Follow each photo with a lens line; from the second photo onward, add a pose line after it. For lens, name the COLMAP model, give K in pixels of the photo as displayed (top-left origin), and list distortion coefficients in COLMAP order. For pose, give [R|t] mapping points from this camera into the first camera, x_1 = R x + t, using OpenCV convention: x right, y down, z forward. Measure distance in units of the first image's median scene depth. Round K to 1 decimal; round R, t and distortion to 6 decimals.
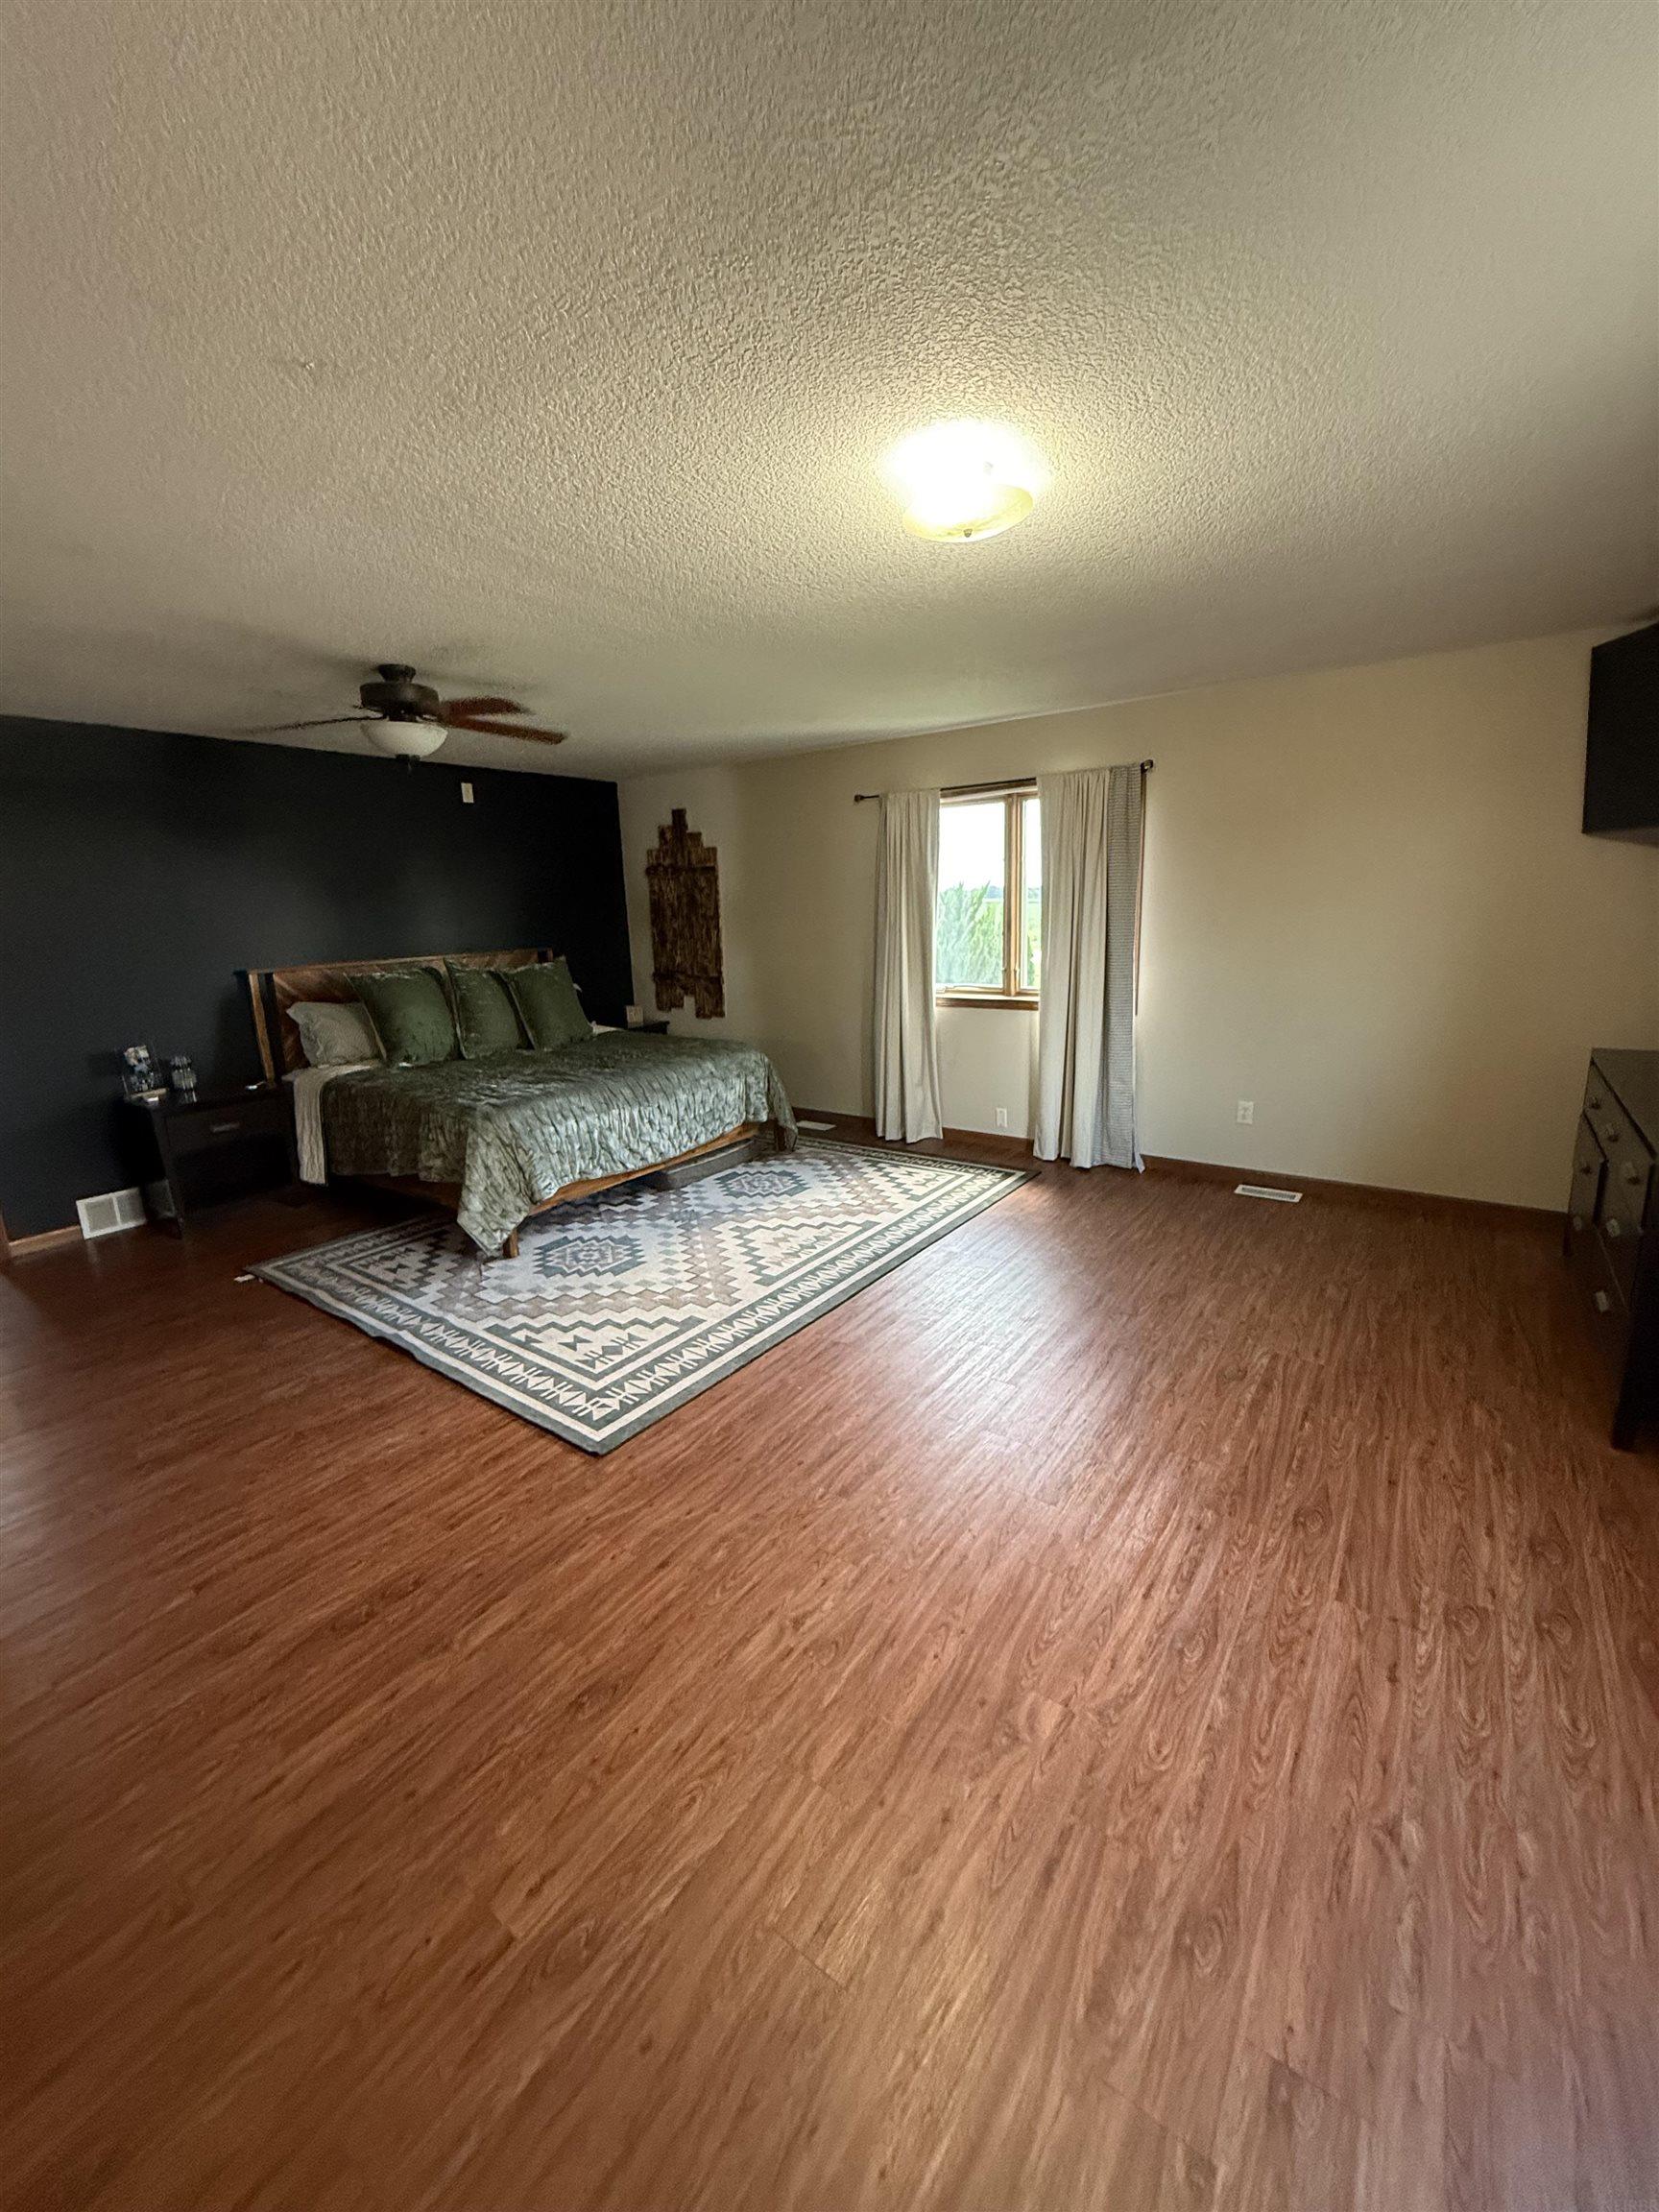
lens RADIAL K [[883.3, 0, 832.6], [0, 883.3, 1097.6], [0, 0, 1]] dist [0.000547, -0.000364]
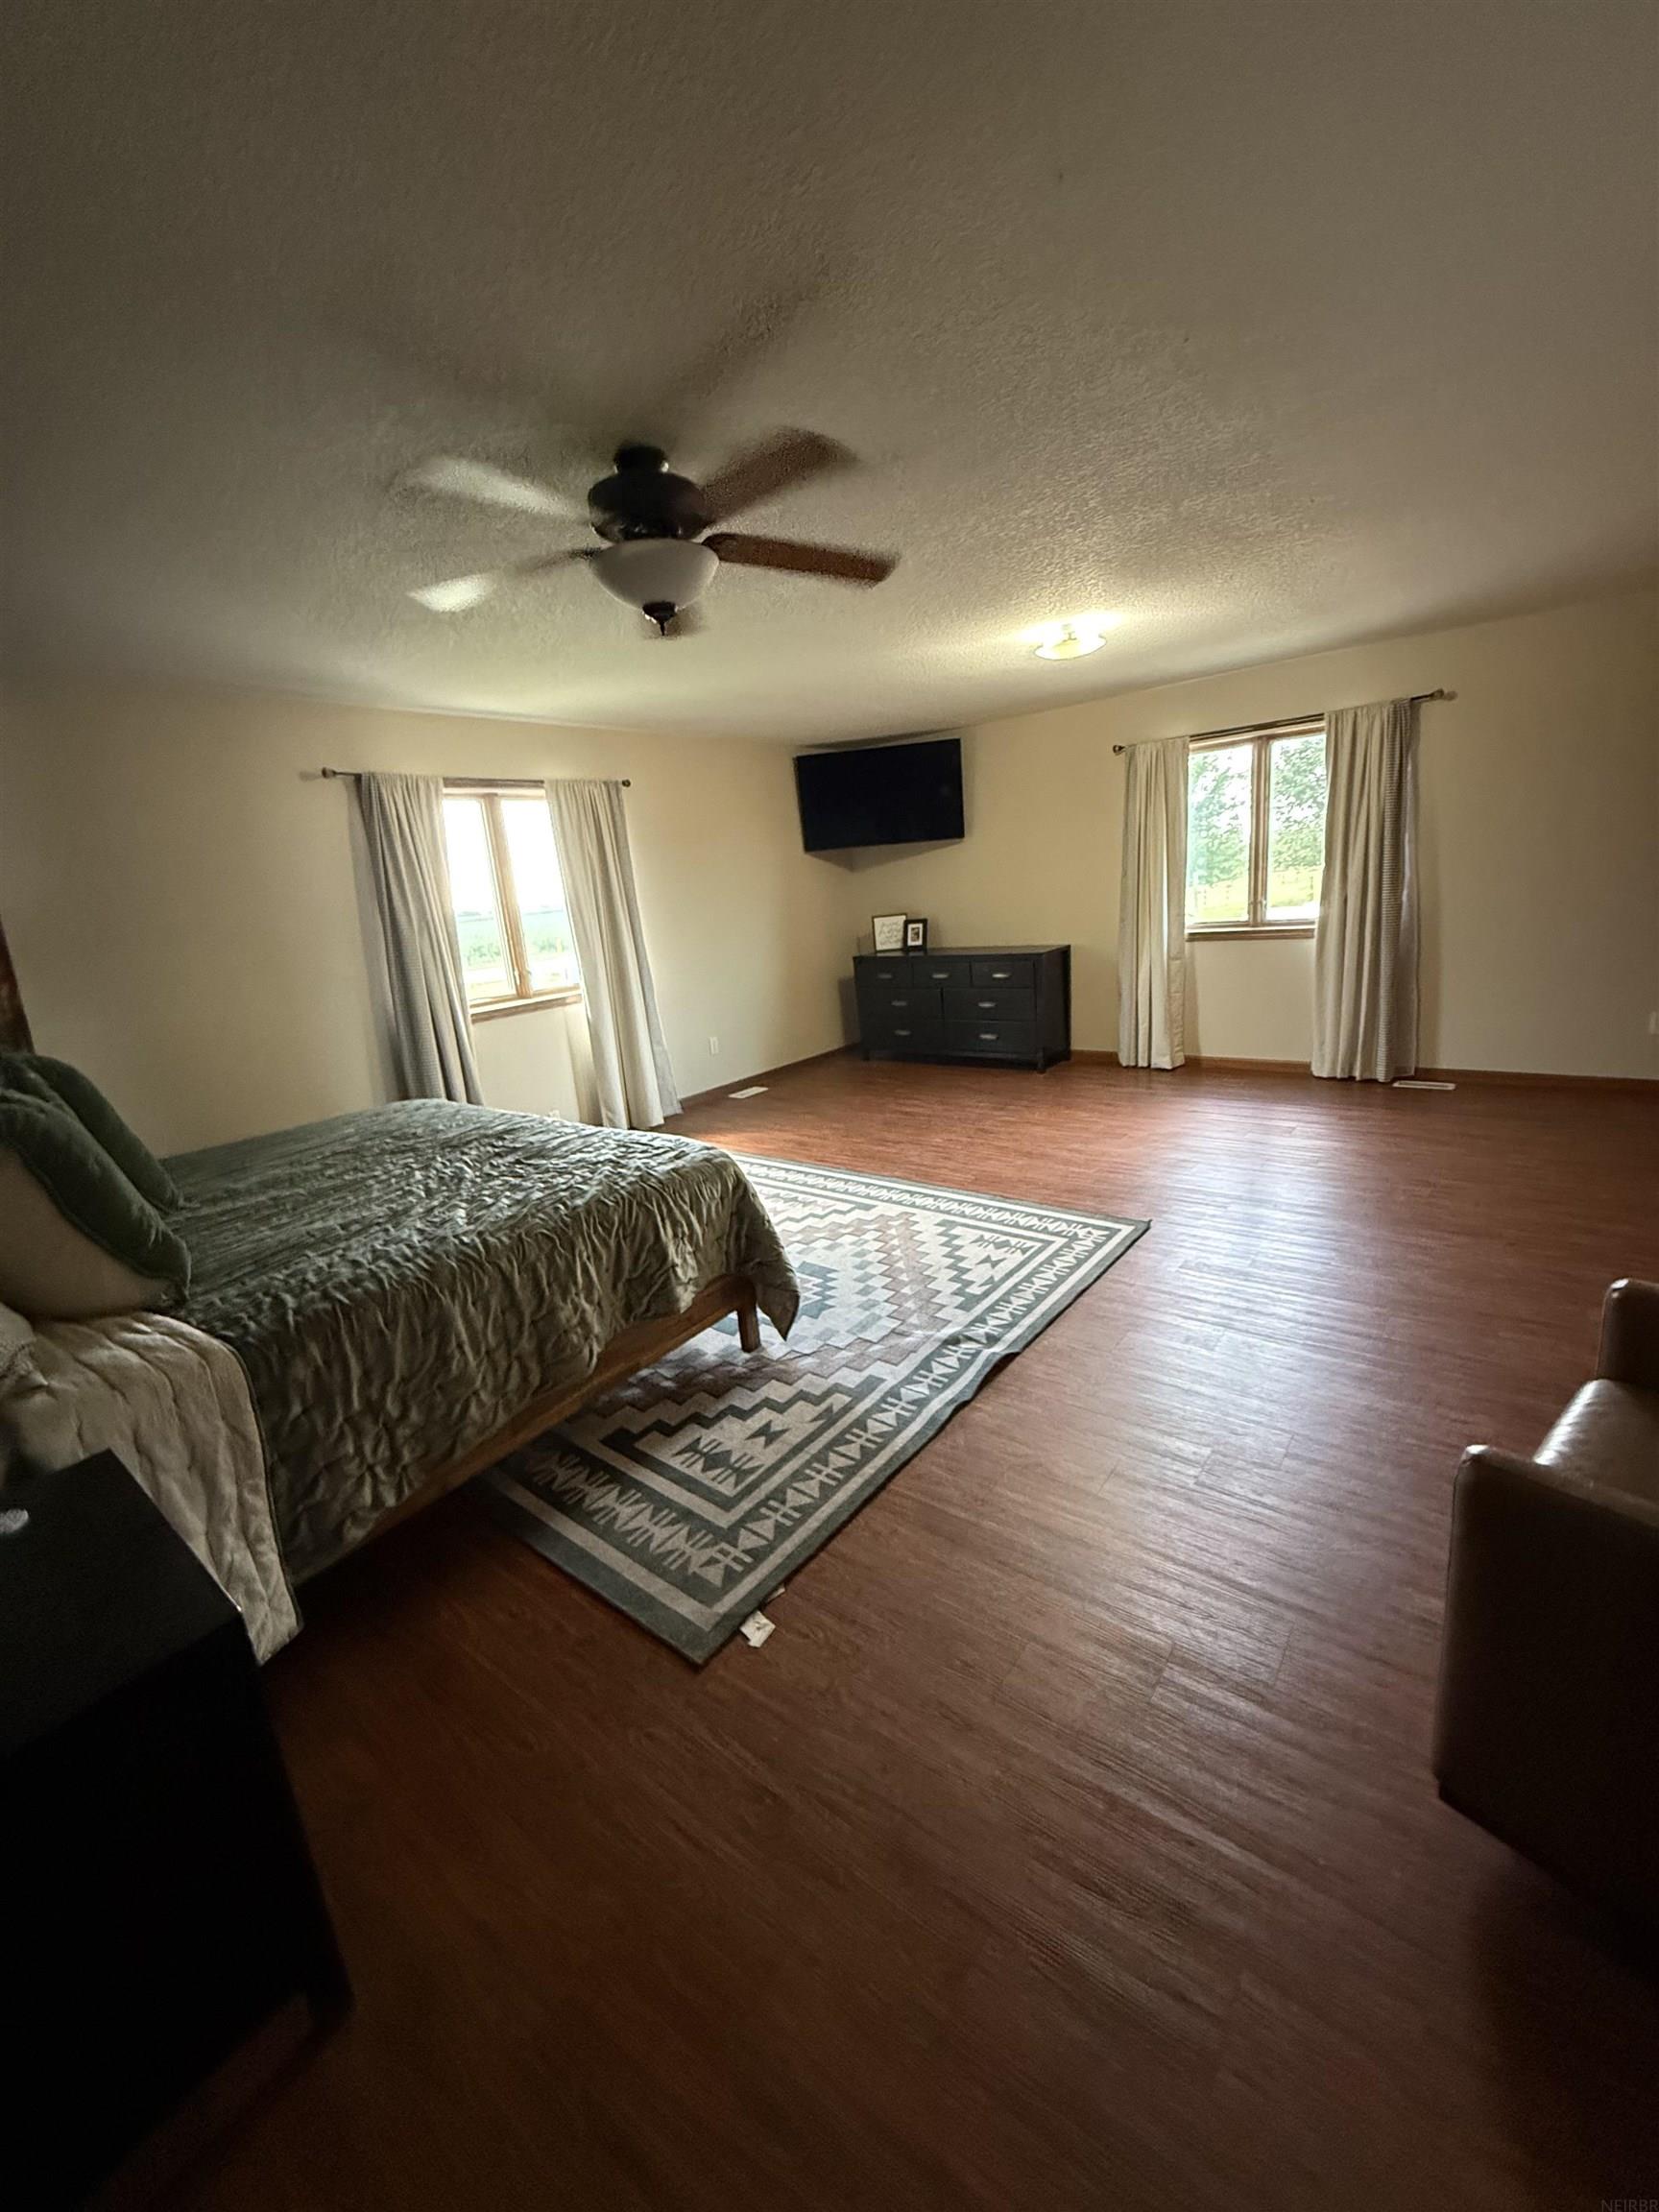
lens RADIAL K [[883.3, 0, 834.3], [0, 883.3, 1094.1], [0, 0, 1]] dist [0.000547, -0.000364]
pose [[0.036721, -0.202451, 0.978604, -1.213707], [0.297370, 0.937117, 0.182710, -0.148204], [-0.954056, 0.284298, 0.094615, 0.962518]]
